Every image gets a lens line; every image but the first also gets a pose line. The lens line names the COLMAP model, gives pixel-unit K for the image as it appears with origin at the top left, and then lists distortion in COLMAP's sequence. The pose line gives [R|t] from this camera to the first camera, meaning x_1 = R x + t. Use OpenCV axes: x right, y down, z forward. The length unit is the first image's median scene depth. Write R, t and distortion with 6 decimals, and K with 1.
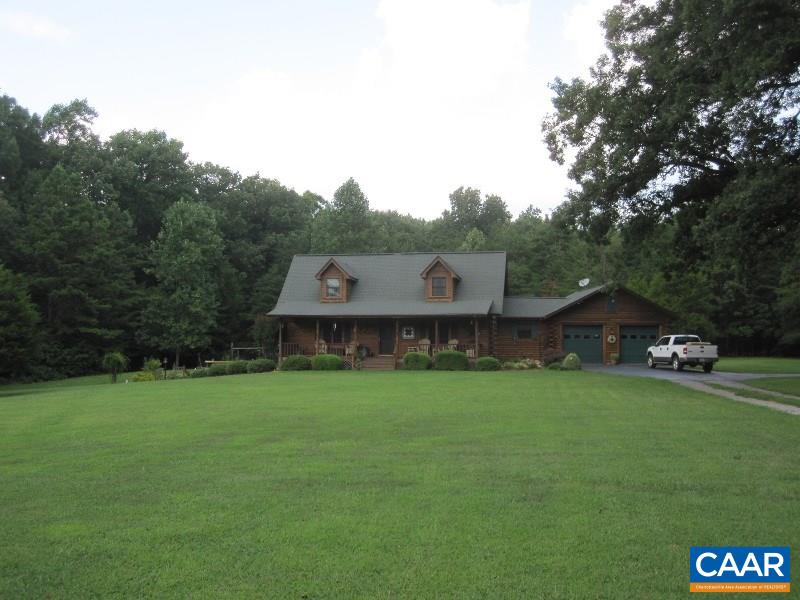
lens RADIAL K [[789.6, 0, 396.4], [0, 789.6, 295.1], [0, 0, 1]] dist [-0.078475, 0.042139]
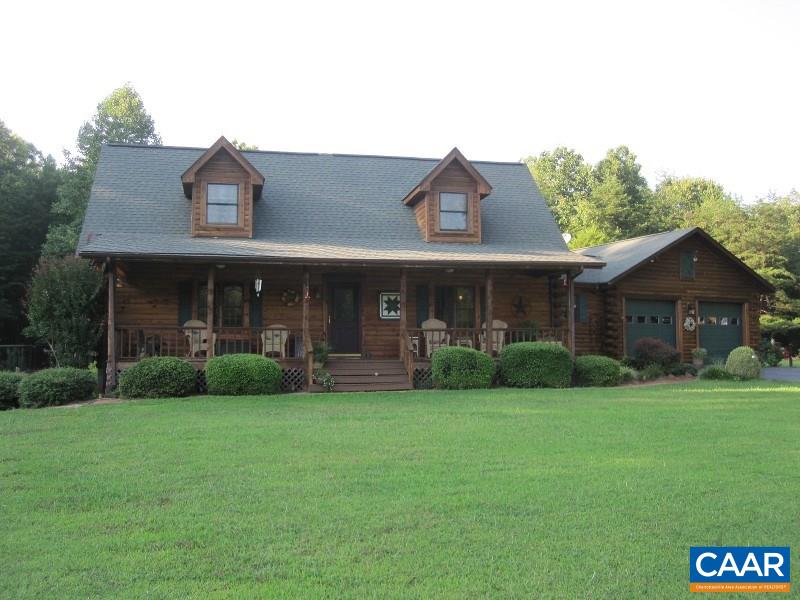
lens RADIAL K [[789.6, 0, 396.4], [0, 789.6, 295.1], [0, 0, 1]] dist [-0.078475, 0.042139]
pose [[0.935258, 0.014395, 0.353675, -0.150113], [-0.013139, 0.999896, -0.005951, 0.044935], [-0.353724, 0.000919, 0.935350, 0.578994]]
